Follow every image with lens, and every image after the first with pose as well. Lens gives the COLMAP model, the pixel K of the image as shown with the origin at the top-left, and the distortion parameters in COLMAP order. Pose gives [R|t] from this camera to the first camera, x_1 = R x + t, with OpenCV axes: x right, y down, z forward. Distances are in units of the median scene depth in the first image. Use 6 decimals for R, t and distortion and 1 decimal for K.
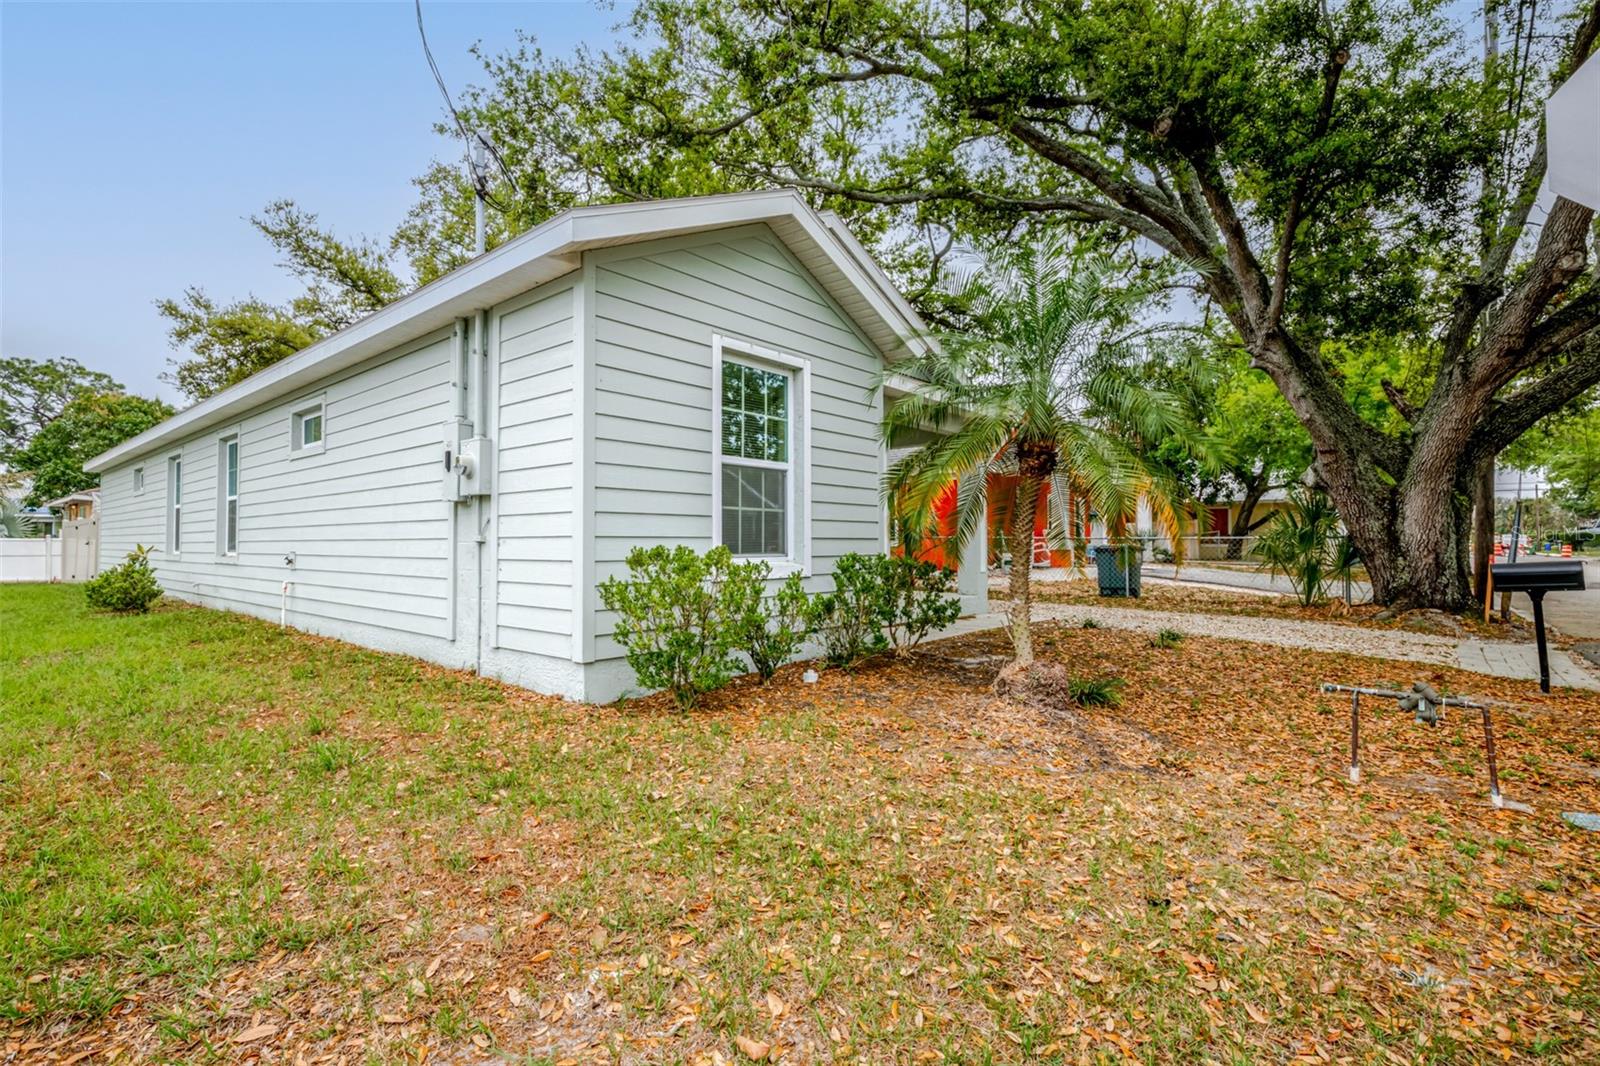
lens RADIAL K [[693.3, 0, 795.7], [0, 693.3, 446.2], [0, 0, 1]] dist [0.001623, 0.000107]
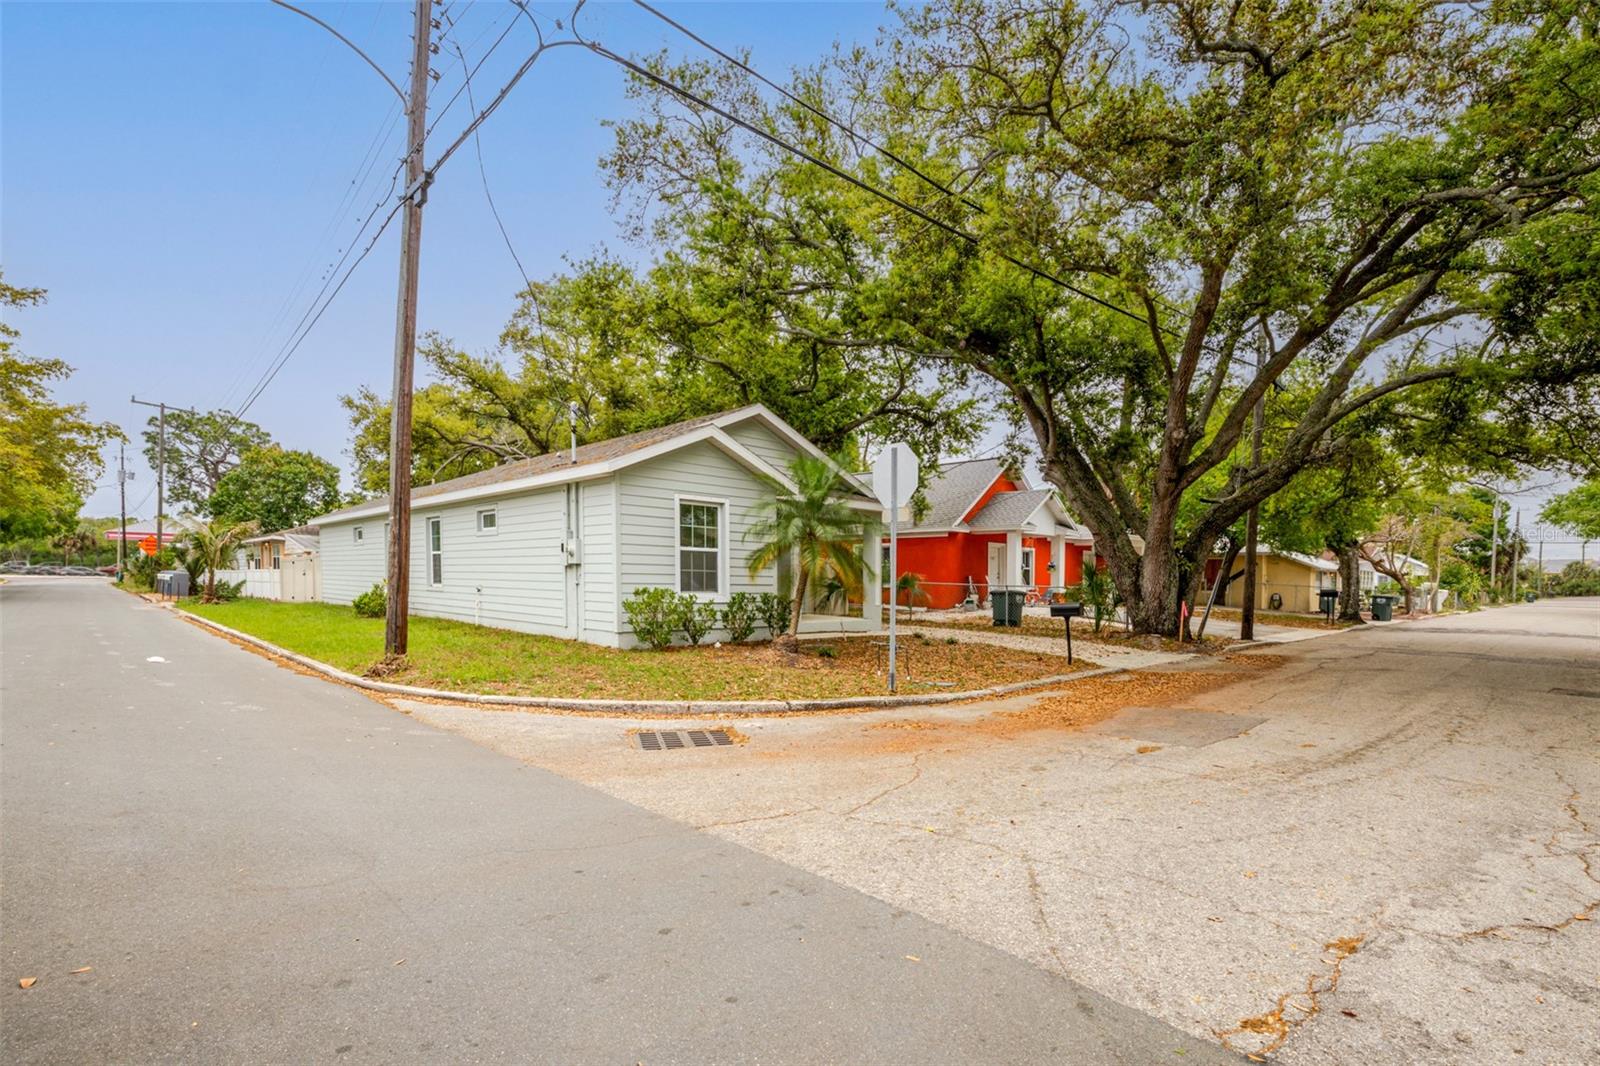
lens RADIAL K [[689.4, 0, 804.3], [0, 689.4, 540.2], [0, 0, 1]] dist [-0.002414, -0.000248]
pose [[0.994994, 0.012673, -0.099131, 0.339712], [-0.004752, 0.996804, 0.079739, -0.125662], [0.099825, -0.078869, 0.991874, -0.771106]]
